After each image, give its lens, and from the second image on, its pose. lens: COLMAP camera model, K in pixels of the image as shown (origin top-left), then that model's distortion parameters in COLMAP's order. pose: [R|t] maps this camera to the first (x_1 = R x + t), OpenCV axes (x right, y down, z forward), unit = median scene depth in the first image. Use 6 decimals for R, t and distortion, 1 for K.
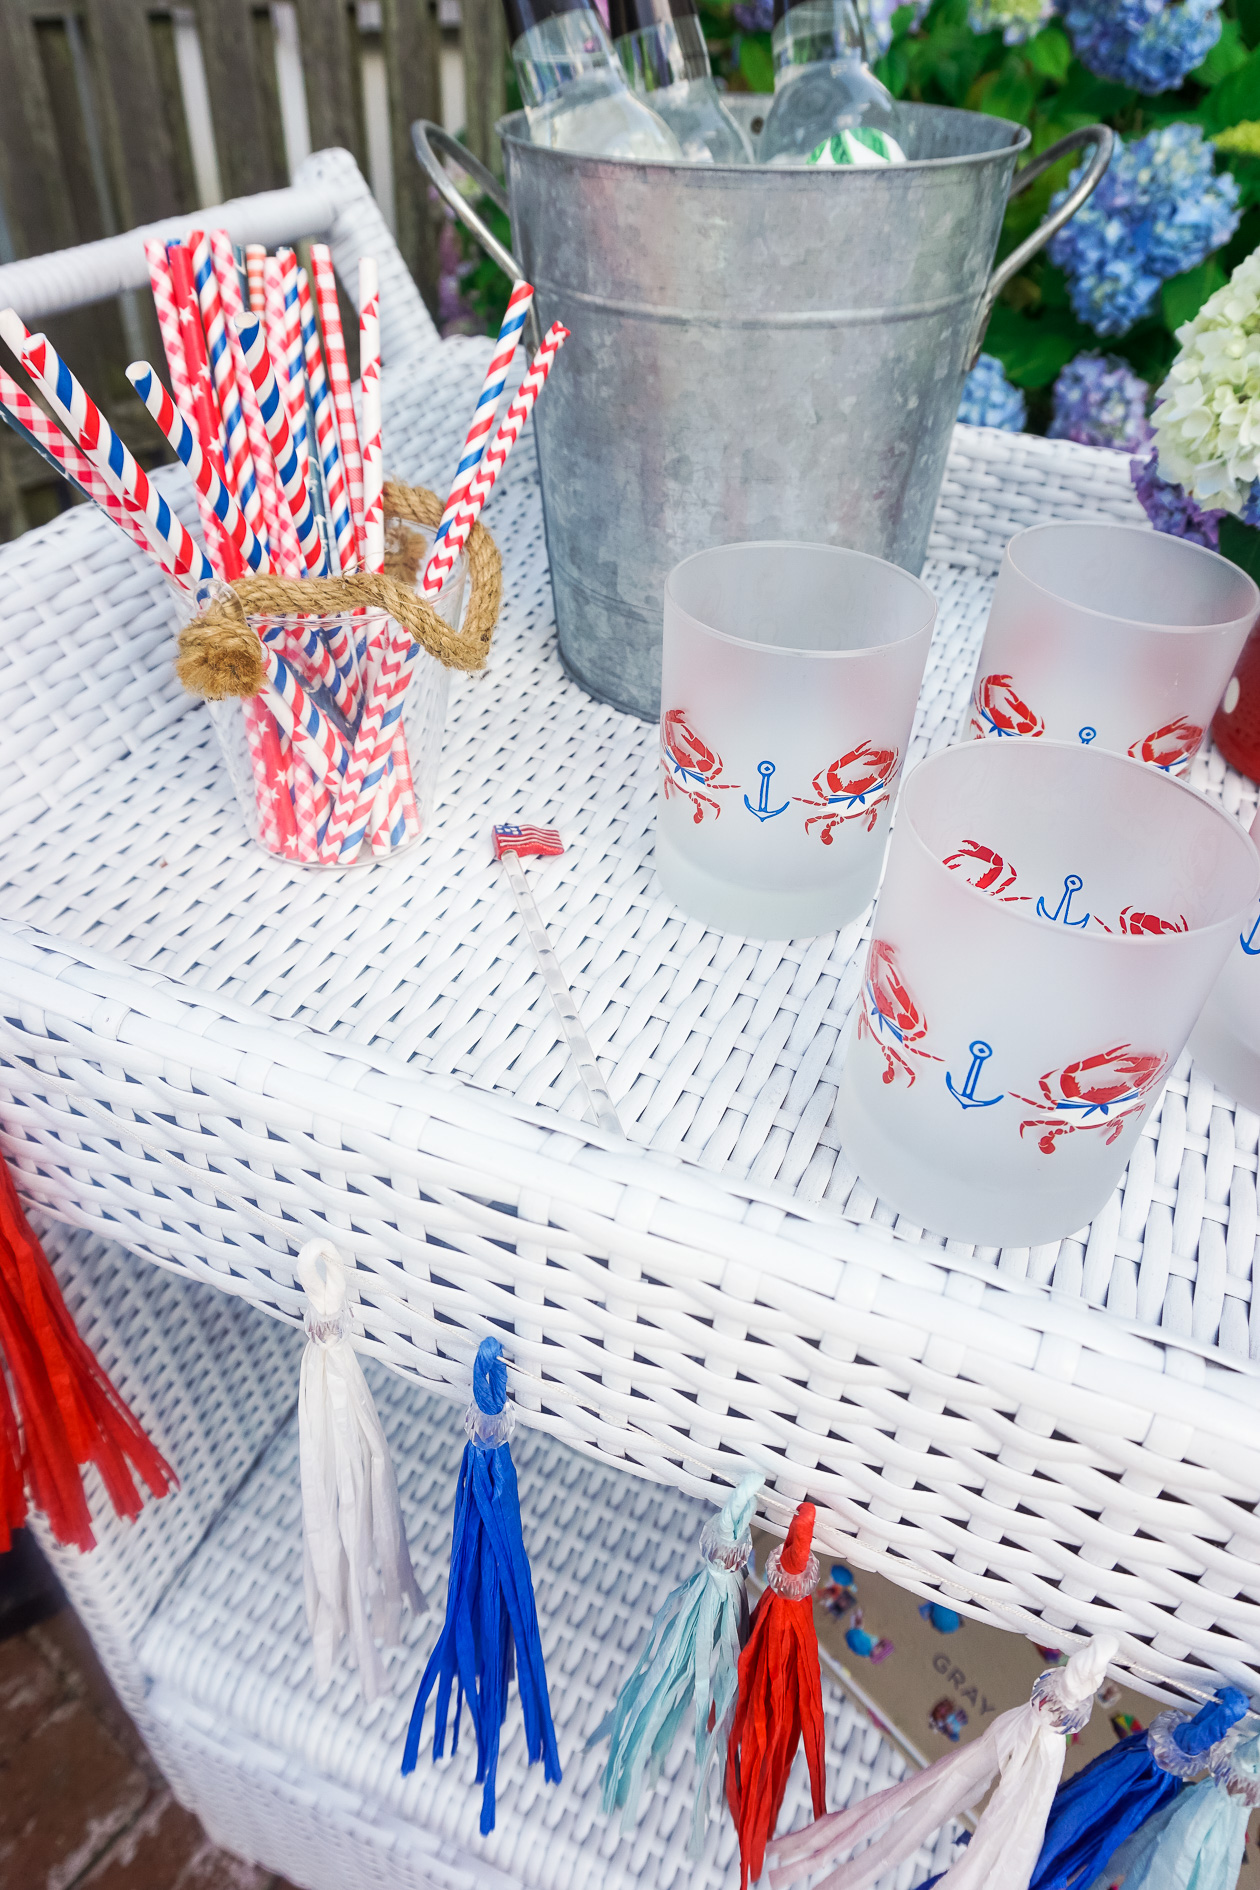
lens RADIAL K [[1274.7, 0, 636.4], [0, 1274.7, 932.1], [0, 0, 1]] dist [-0.050175, 0.044303]
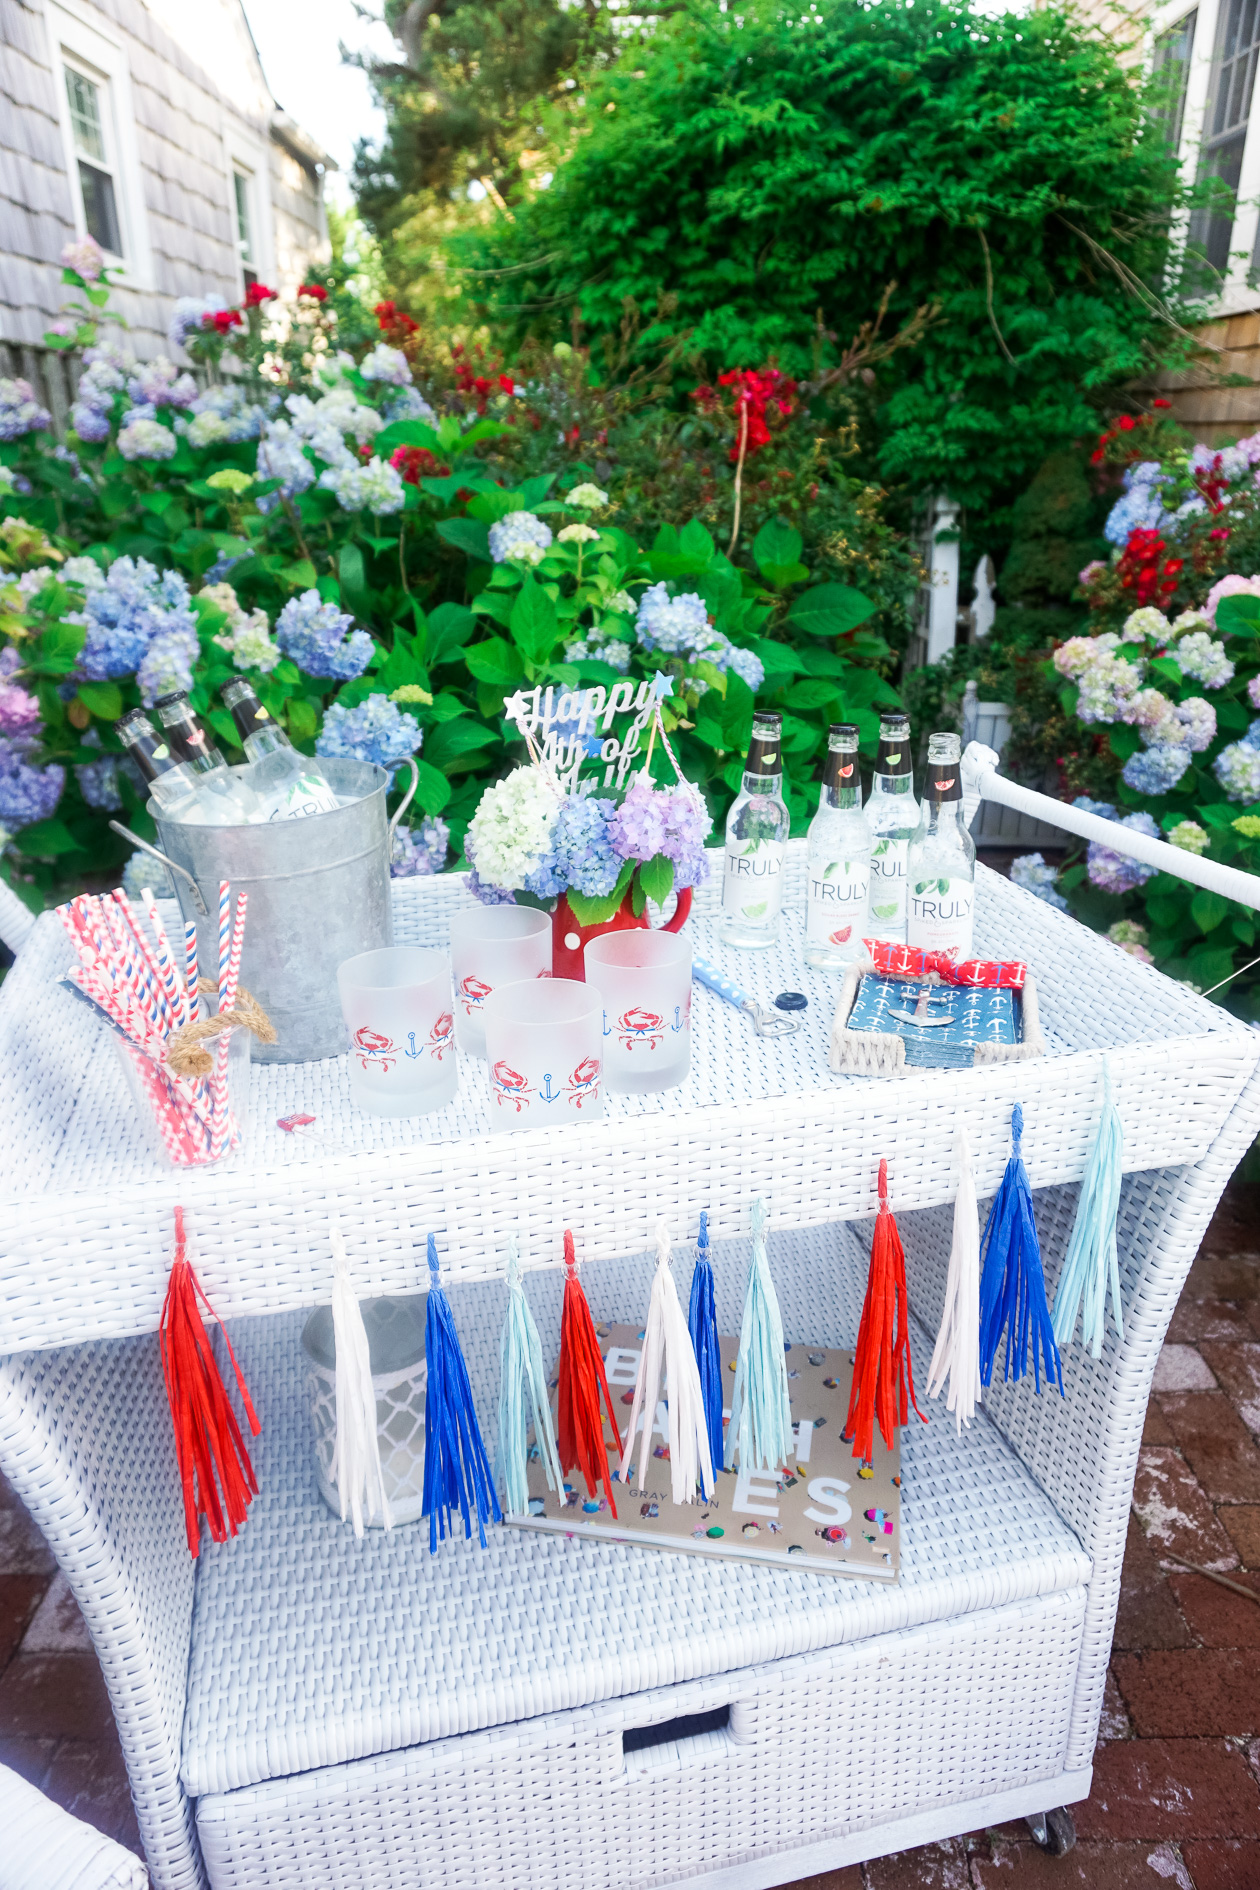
lens RADIAL K [[1274.7, 0, 624.4], [0, 1274.7, 940.8], [0, 0, 1]] dist [-0.050175, 0.044303]
pose [[0.800626, -0.275583, 0.532026, -0.633574], [0.421412, 0.890205, -0.173052, 0.235068], [-0.425922, 0.362752, 0.828855, -0.971687]]
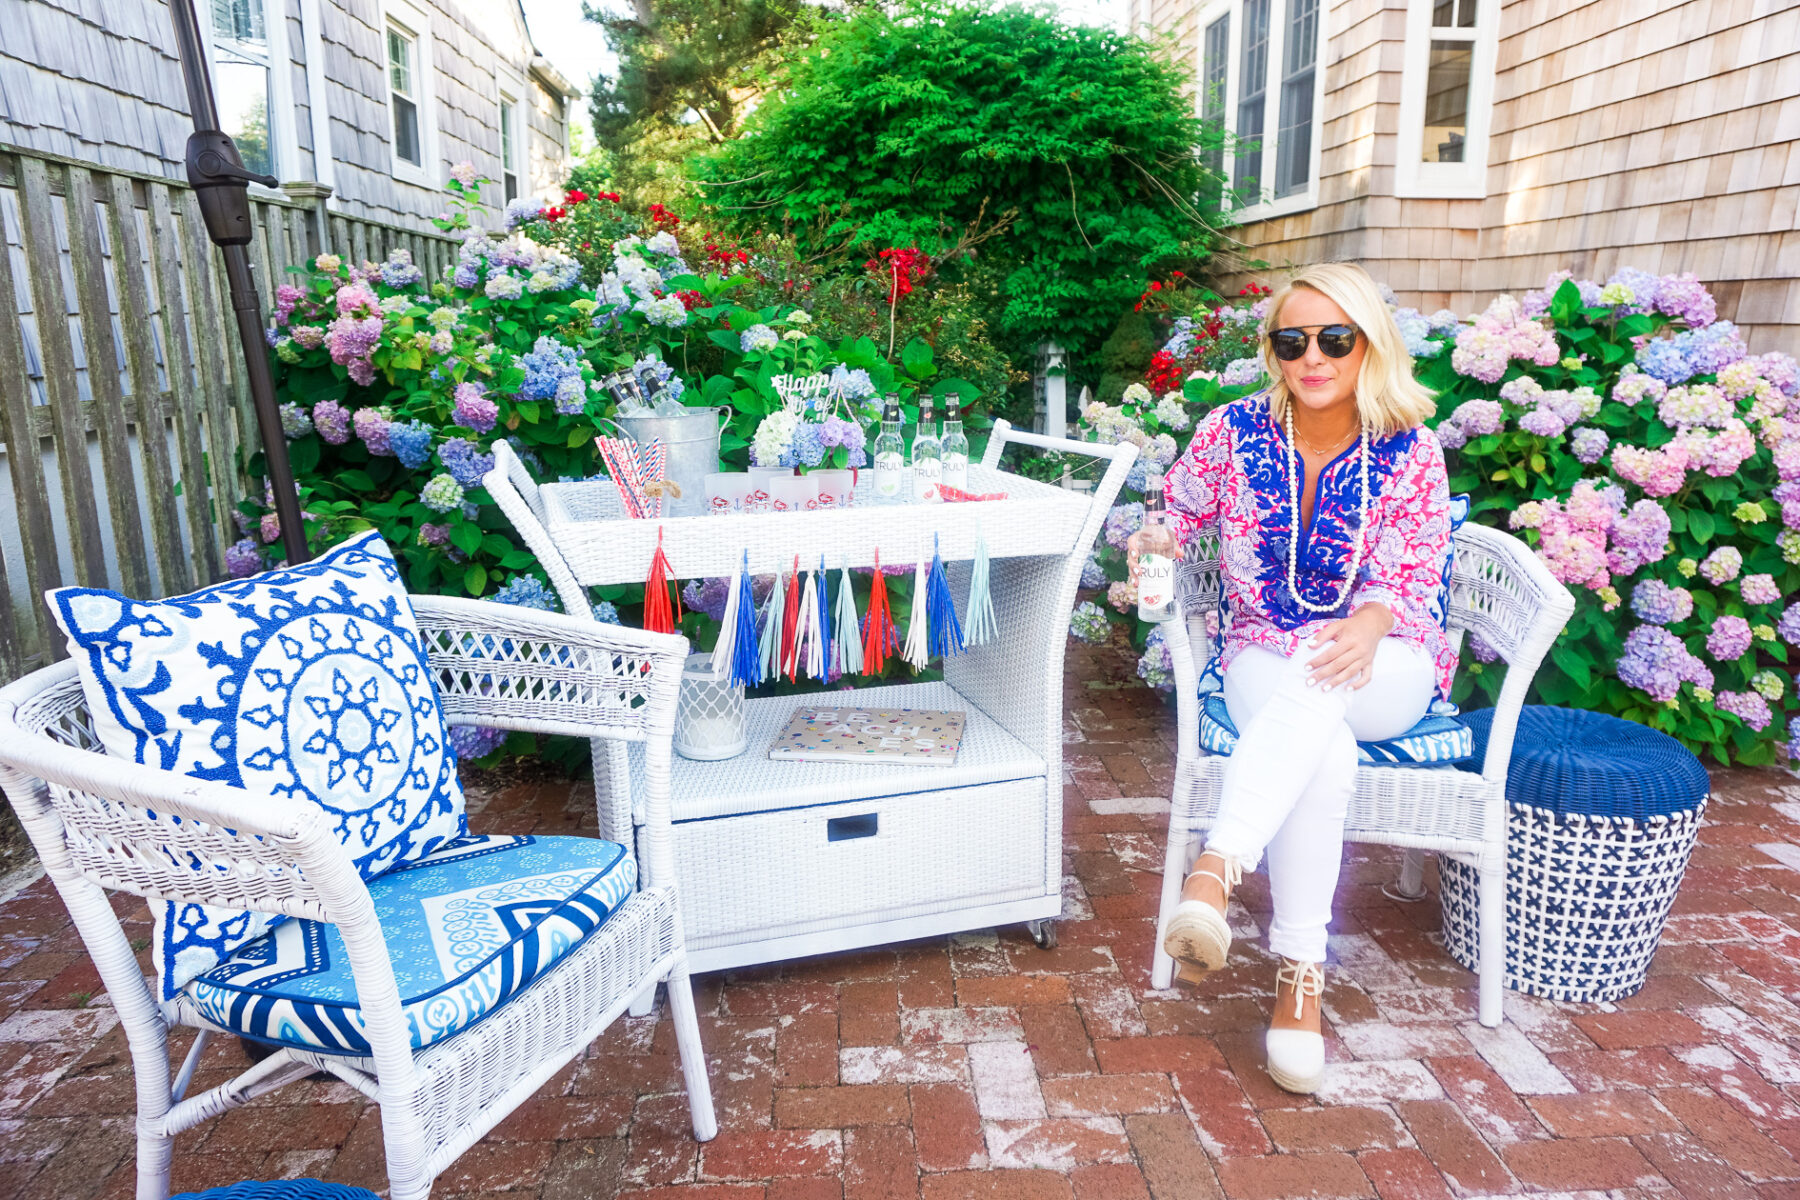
lens RADIAL K [[1214.0, 0, 889.5], [0, 1214.0, 588.6], [0, 0, 1]] dist [-0.050175, 0.044303]
pose [[0.762857, -0.190022, 0.618013, -2.204826], [0.442958, 0.849883, -0.285459, 1.617257], [-0.470996, 0.491519, 0.732511, -2.442858]]
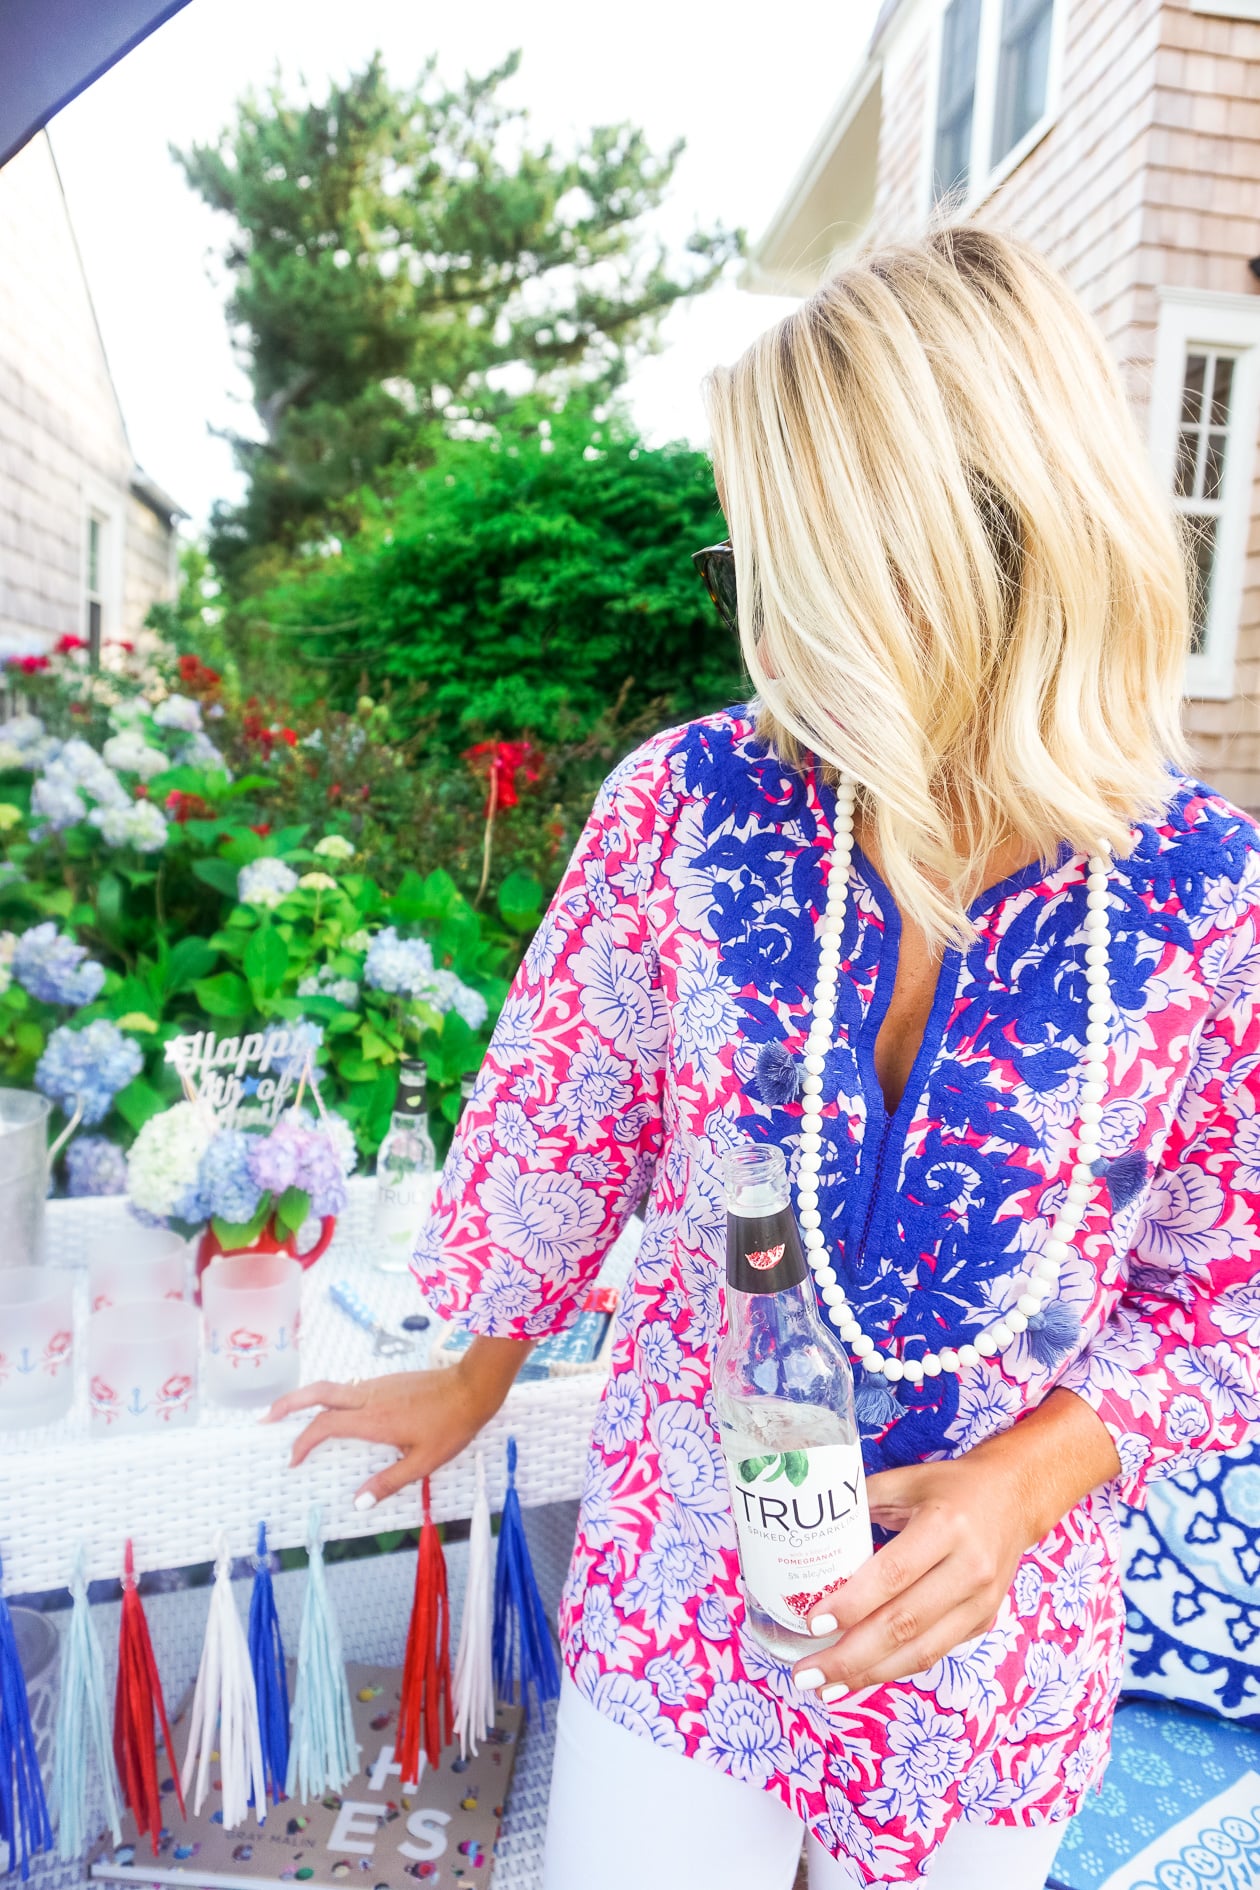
lens RADIAL K [[1274.7, 0, 623.8], [0, 1274.7, 948.7], [0, 0, 1]] dist [-0.050175, 0.044303]
pose [[0.723226, -0.109259, 0.681914, -0.533919], [0.431289, 0.842642, -0.322406, 0.424025], [-0.539383, 0.527274, 0.656543, -1.417017]]
